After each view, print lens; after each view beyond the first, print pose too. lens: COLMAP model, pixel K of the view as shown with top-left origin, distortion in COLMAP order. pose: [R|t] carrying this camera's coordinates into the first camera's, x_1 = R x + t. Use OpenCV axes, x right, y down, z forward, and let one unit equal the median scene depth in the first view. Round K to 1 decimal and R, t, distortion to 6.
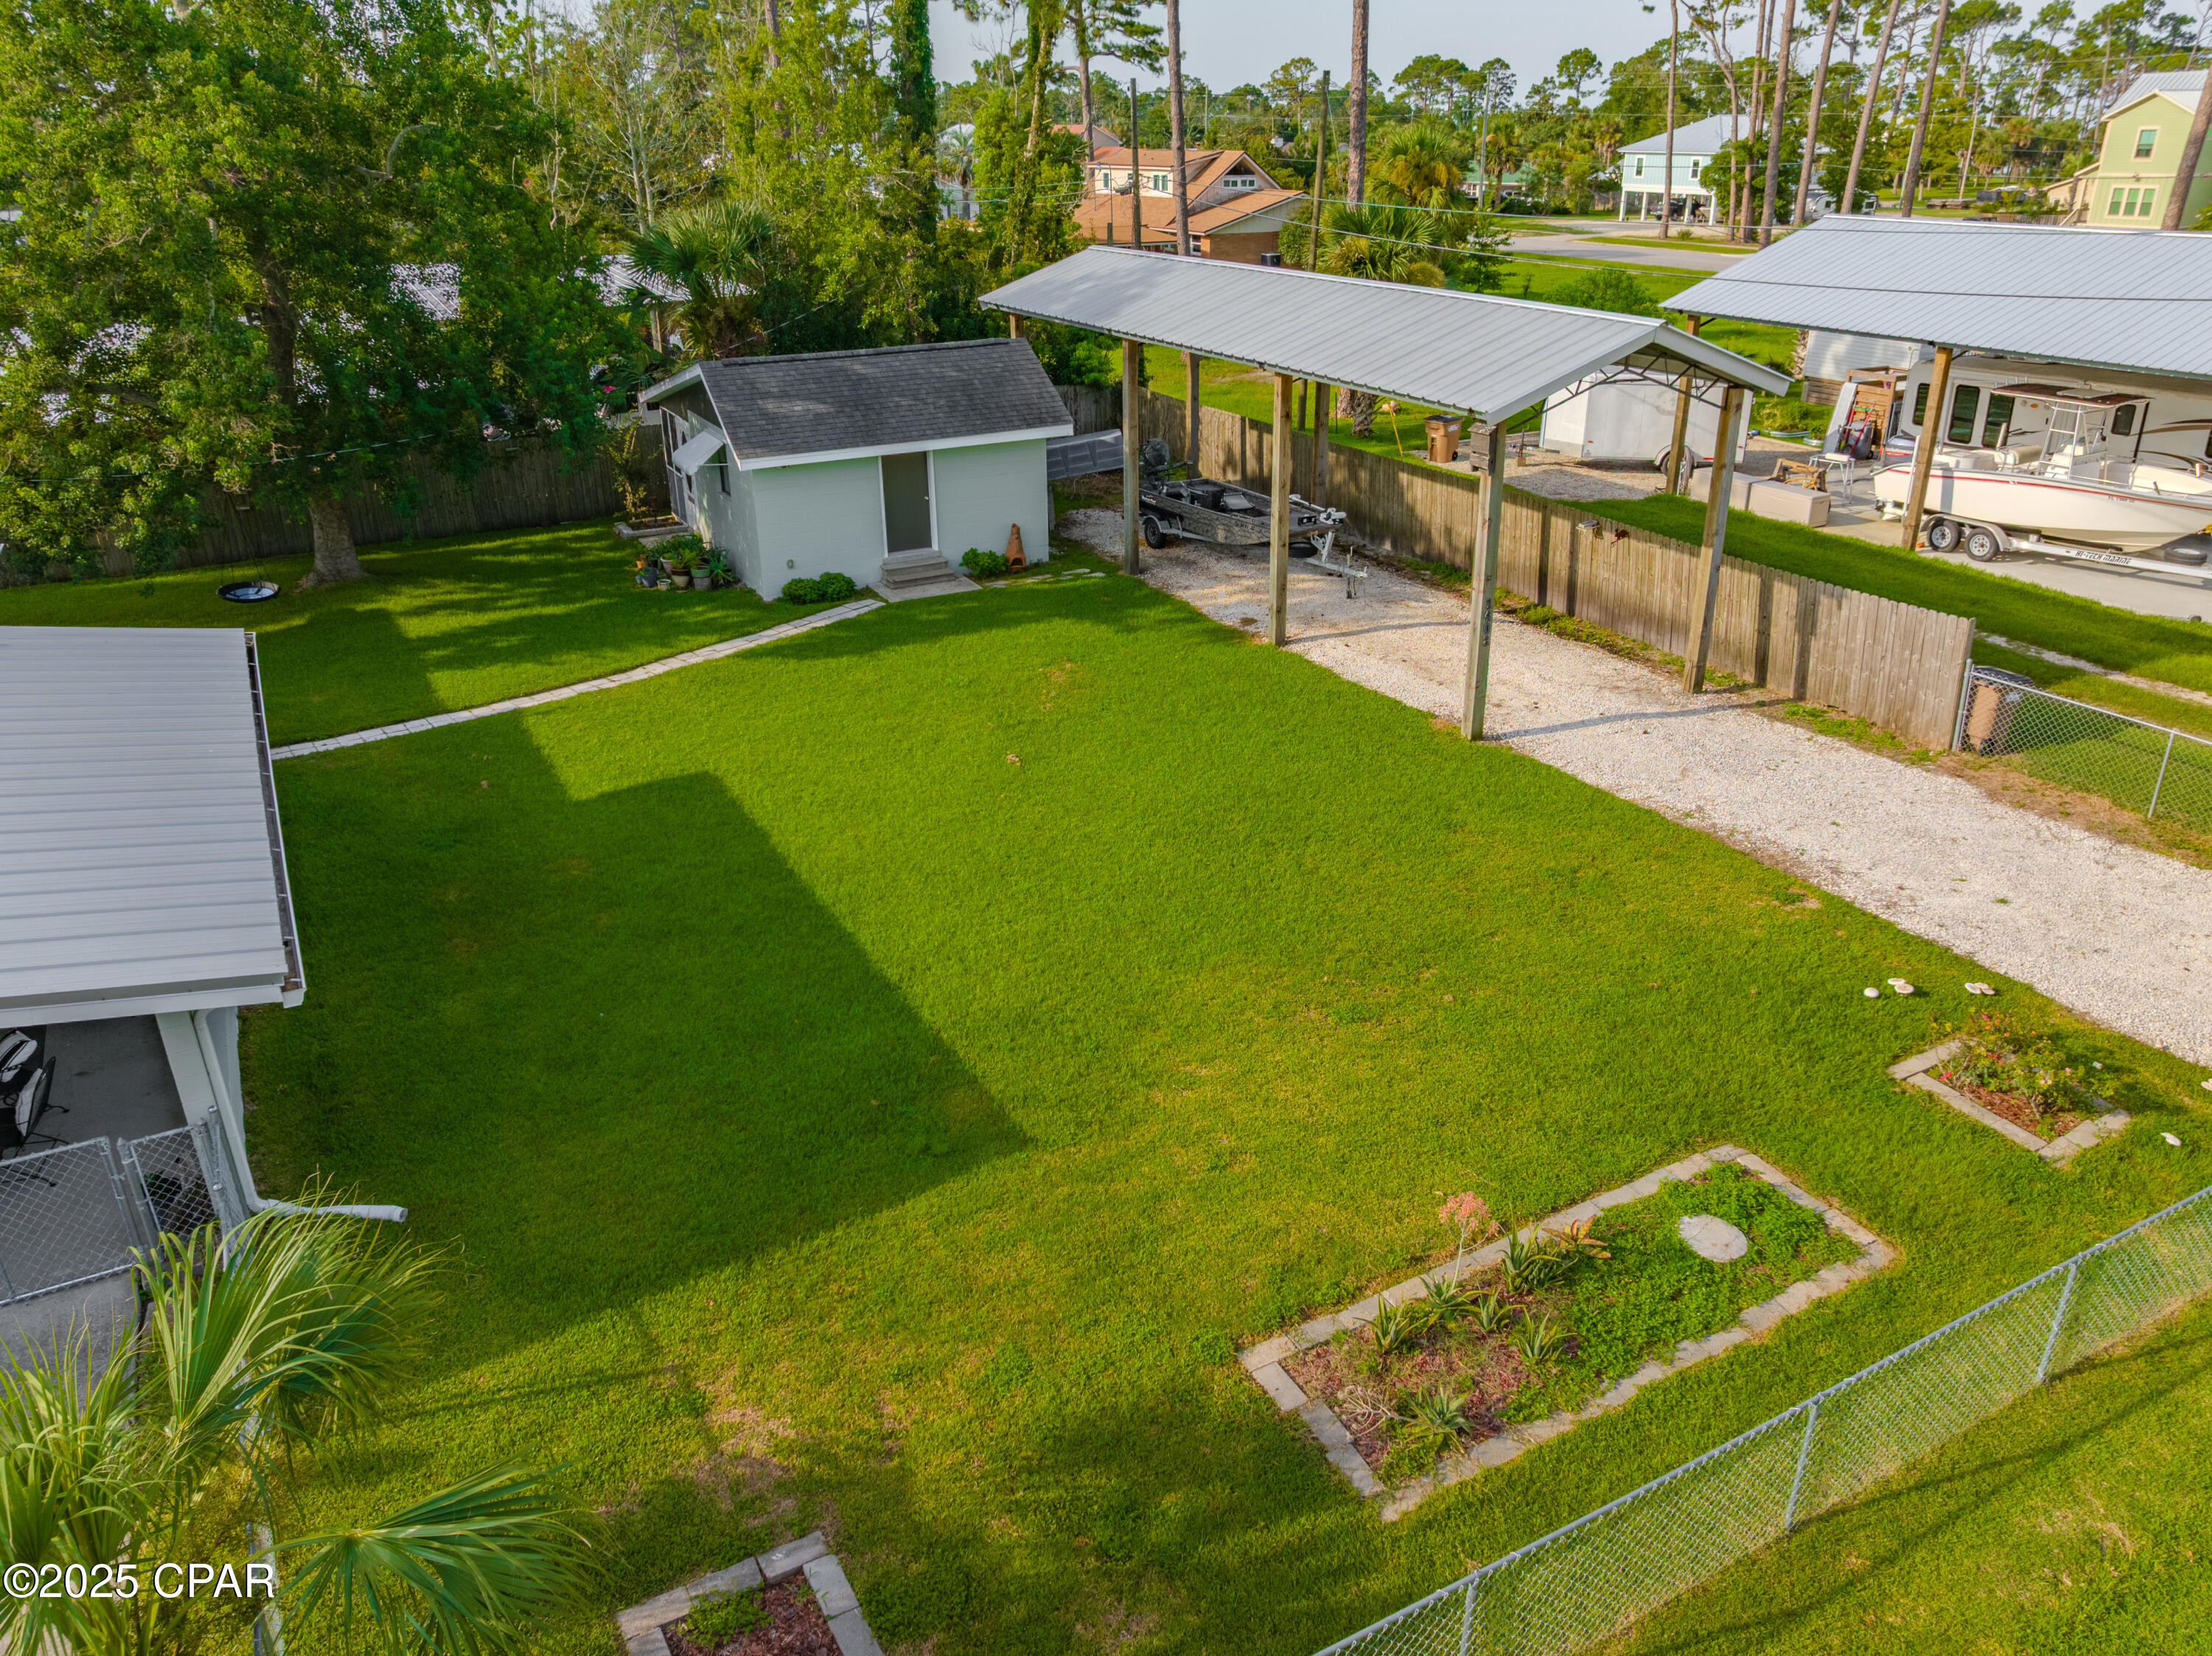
lens RADIAL K [[1568.4, 0, 1106.0], [0, 1568.4, 828.0], [0, 0, 1]] dist [-0.035864, -0.000684]
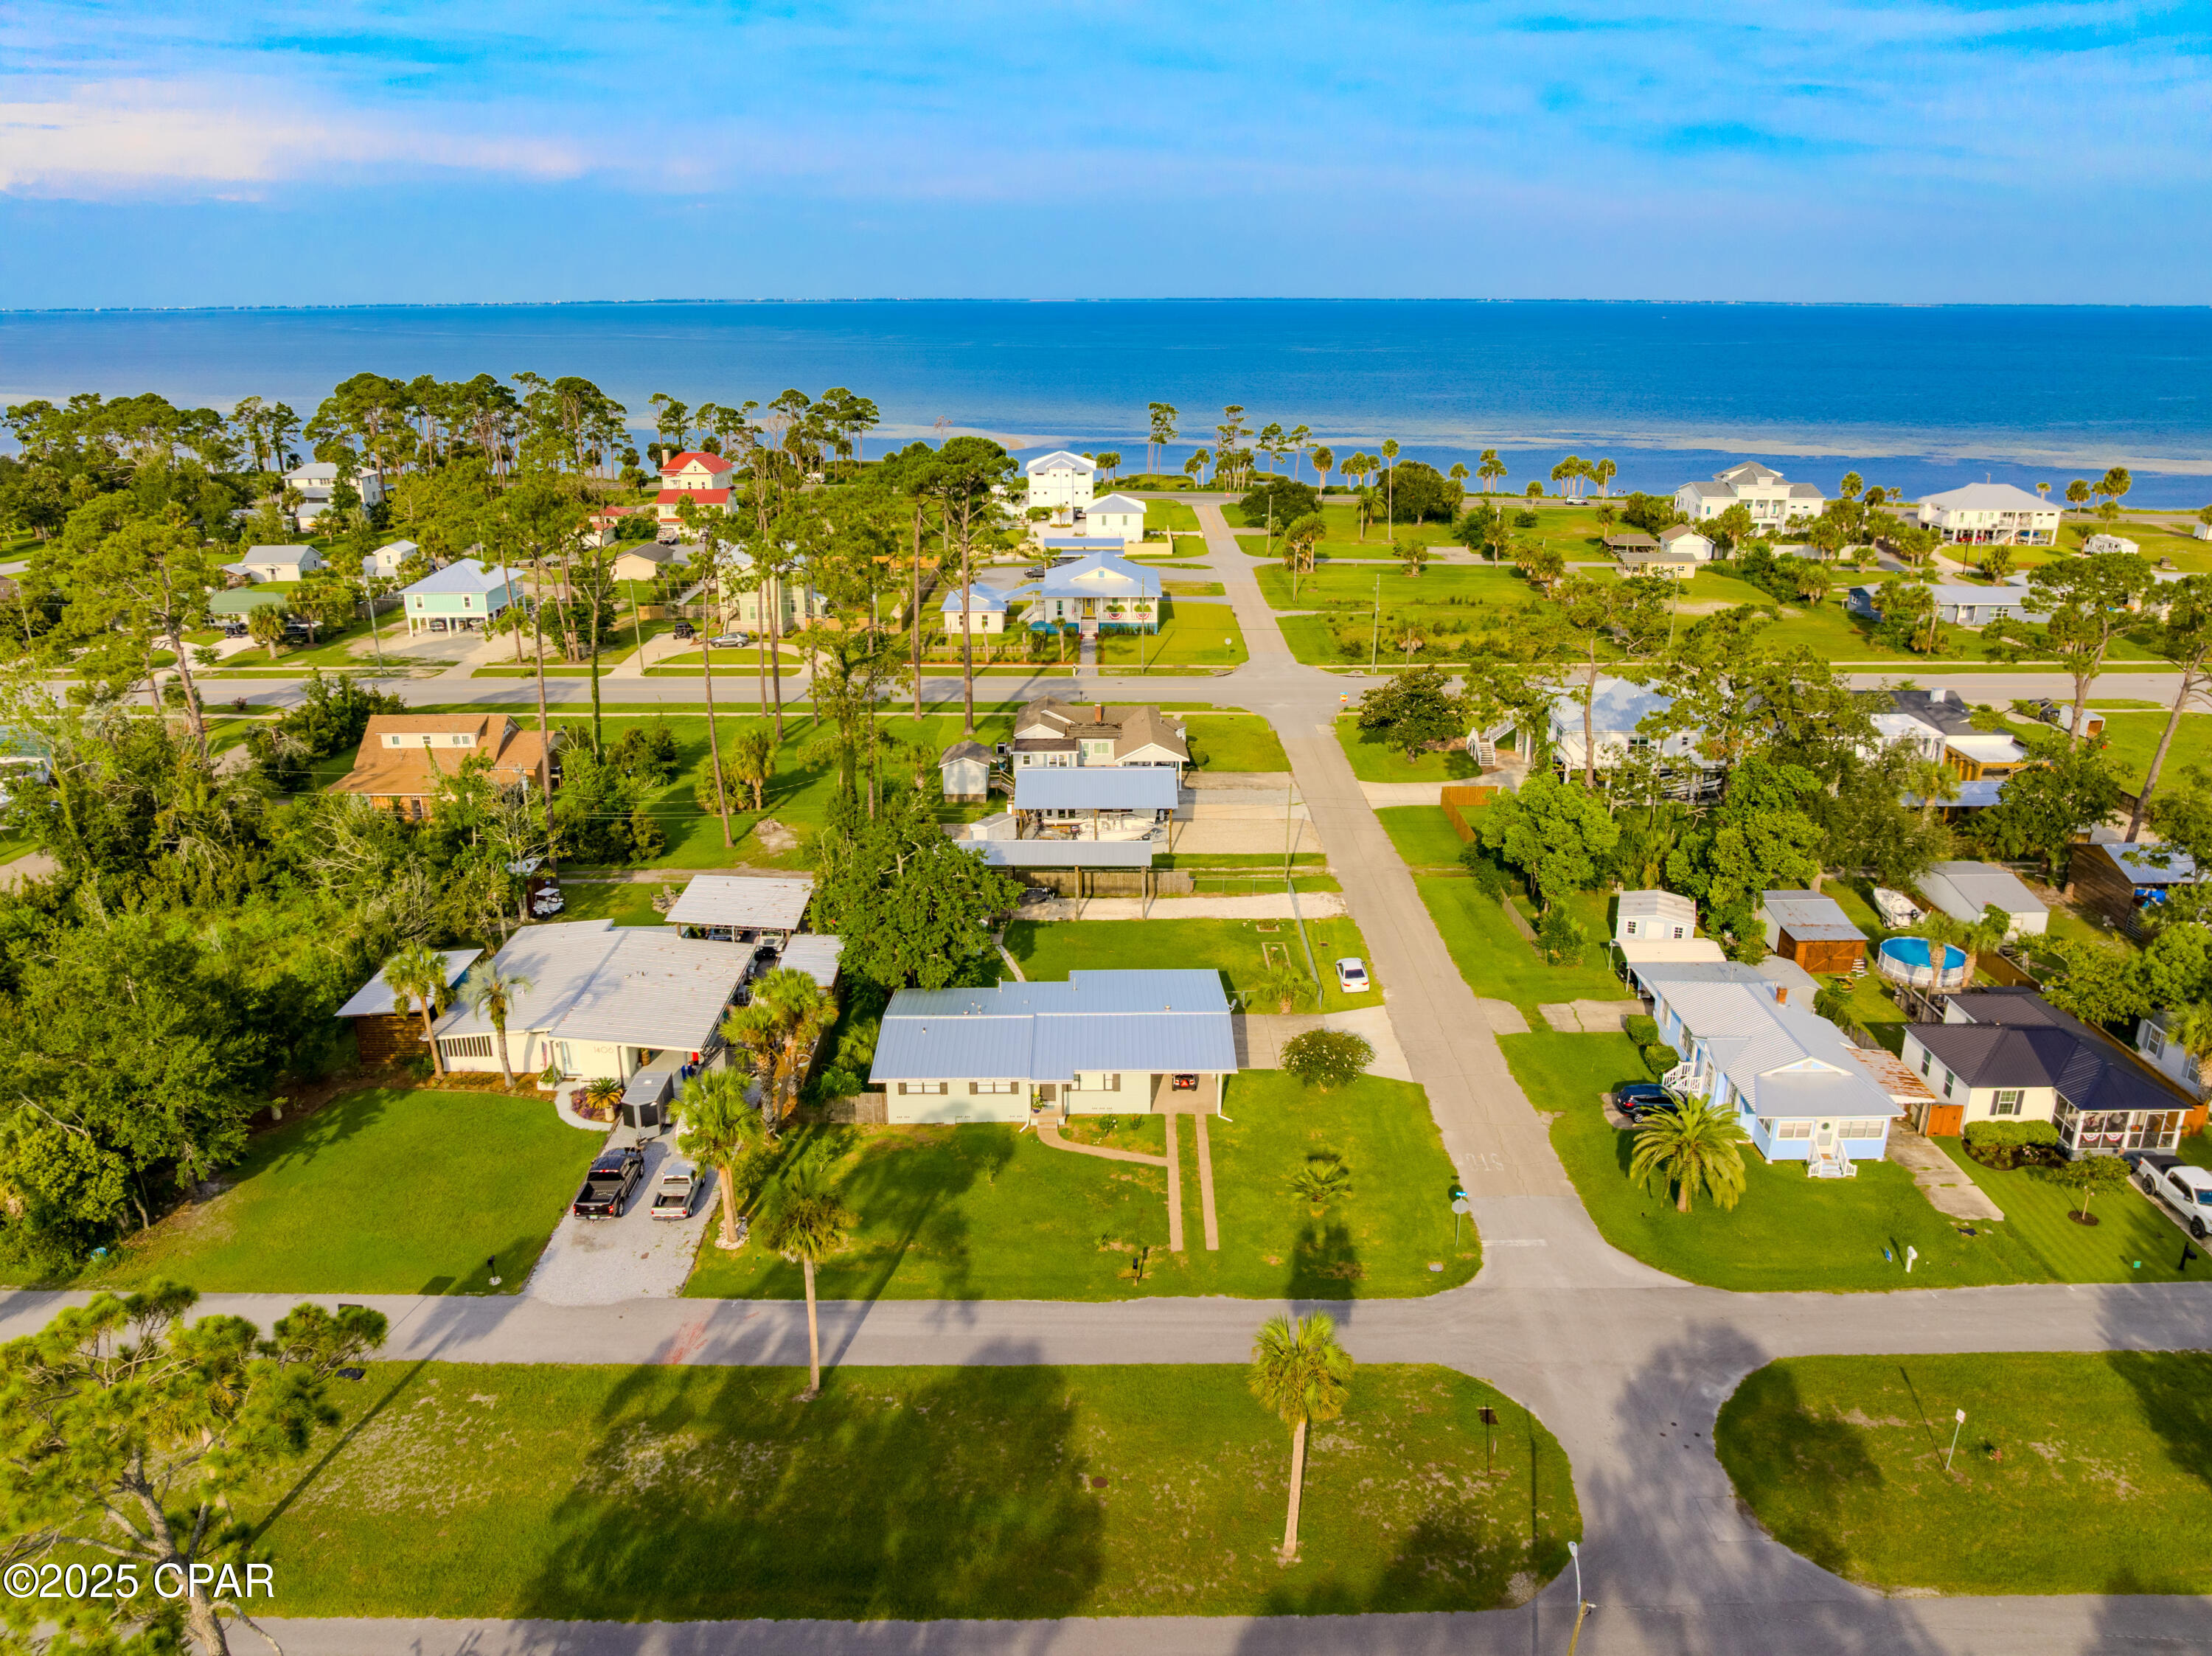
lens RADIAL K [[1568.4, 0, 1106.0], [0, 1568.4, 828.0], [0, 0, 1]] dist [-0.035864, -0.000684]
pose [[0.480943, -0.276231, 0.832100, -3.968489], [0.359286, 0.927817, 0.100343, -0.881094], [-0.799754, 0.250703, 0.545473, -1.790228]]
